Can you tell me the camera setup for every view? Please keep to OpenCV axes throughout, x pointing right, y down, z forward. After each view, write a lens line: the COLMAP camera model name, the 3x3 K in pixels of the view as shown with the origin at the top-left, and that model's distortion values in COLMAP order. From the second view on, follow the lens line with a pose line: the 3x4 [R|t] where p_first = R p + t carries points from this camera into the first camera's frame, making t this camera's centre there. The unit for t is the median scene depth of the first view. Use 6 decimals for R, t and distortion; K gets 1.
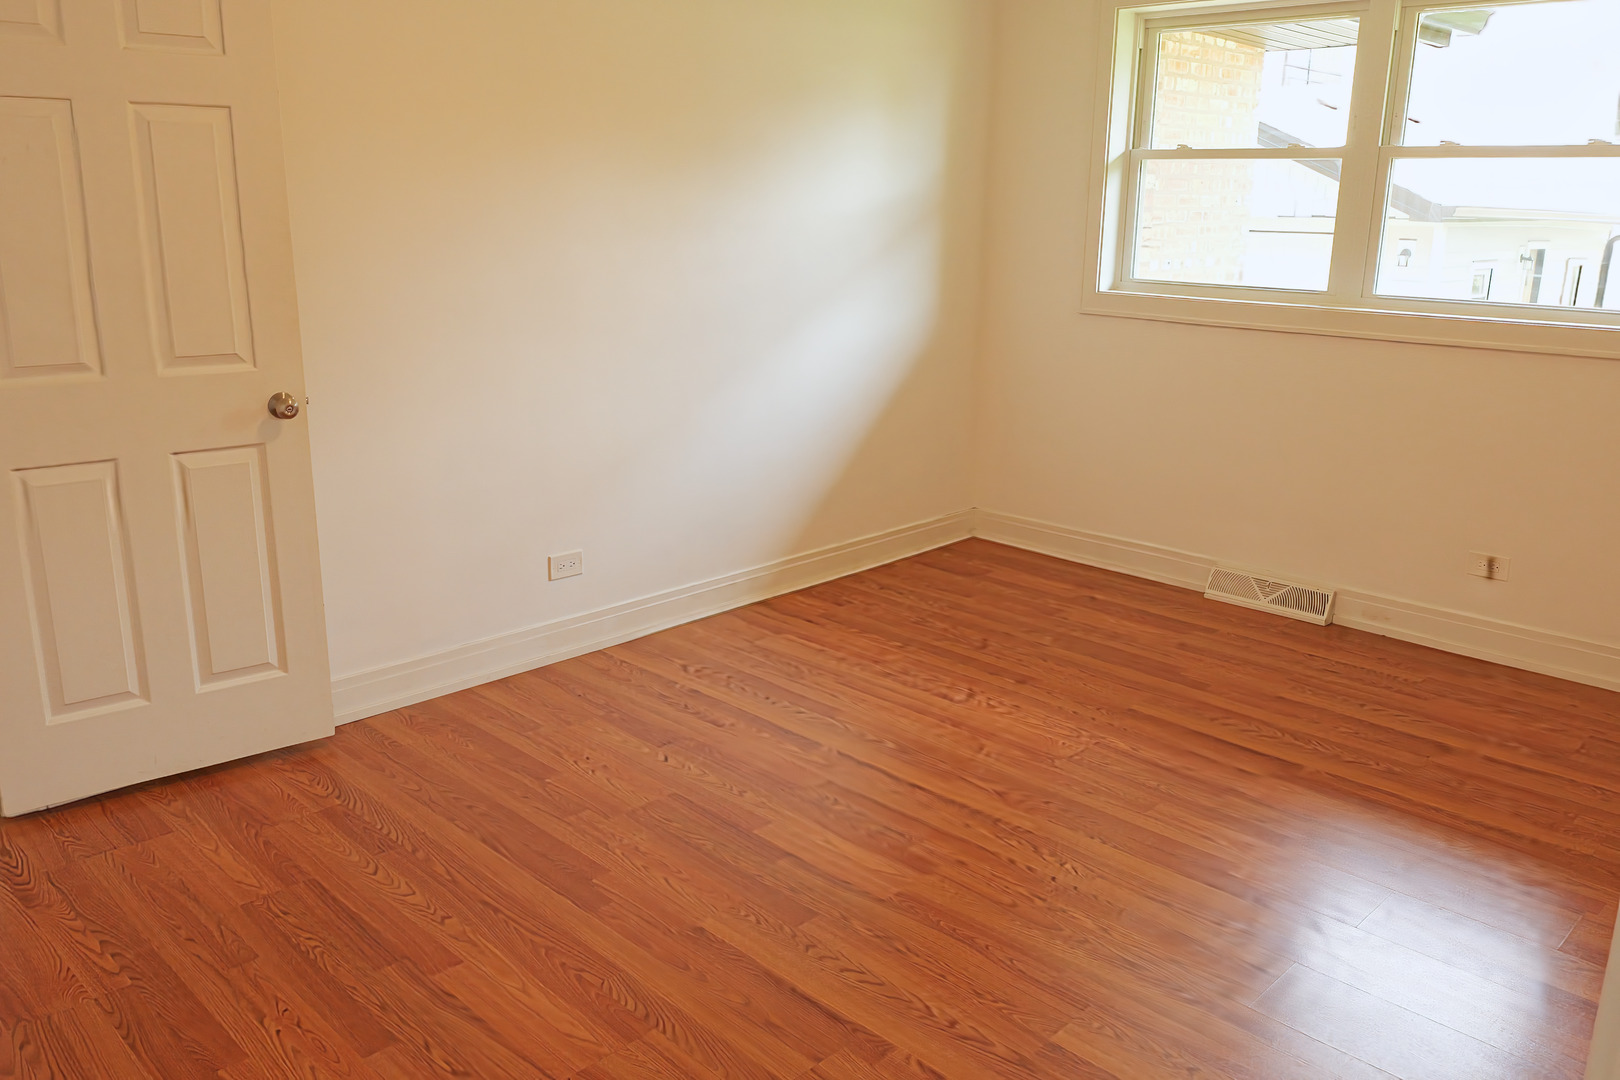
lens RADIAL K [[1287.3, 0, 818.1], [0, 1287.3, 539.0], [0, 0, 1]] dist [0.016389, -0.016806]
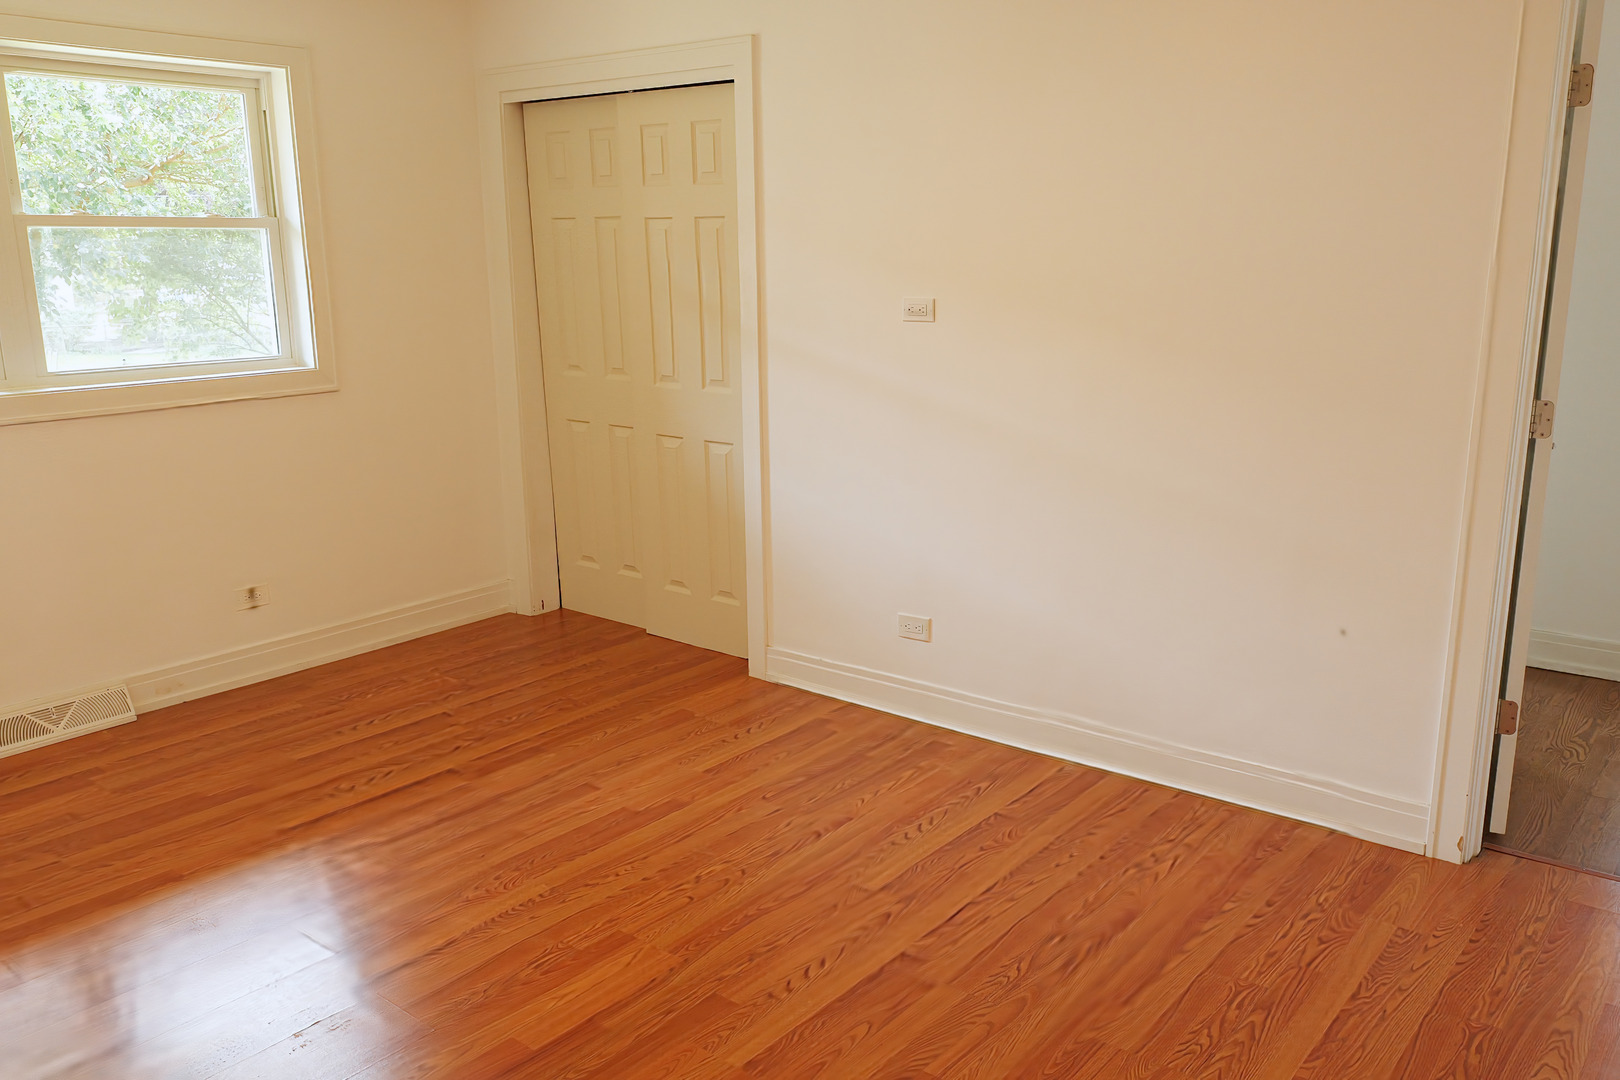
lens RADIAL K [[1287.3, 0, 815.2], [0, 1287.3, 529.4], [0, 0, 1]] dist [0.016389, -0.016806]
pose [[-0.087560, -0.222769, 0.970931, -0.596562], [0.273915, 0.931719, 0.238474, -0.169648], [-0.957760, 0.286834, -0.020561, 0.576139]]
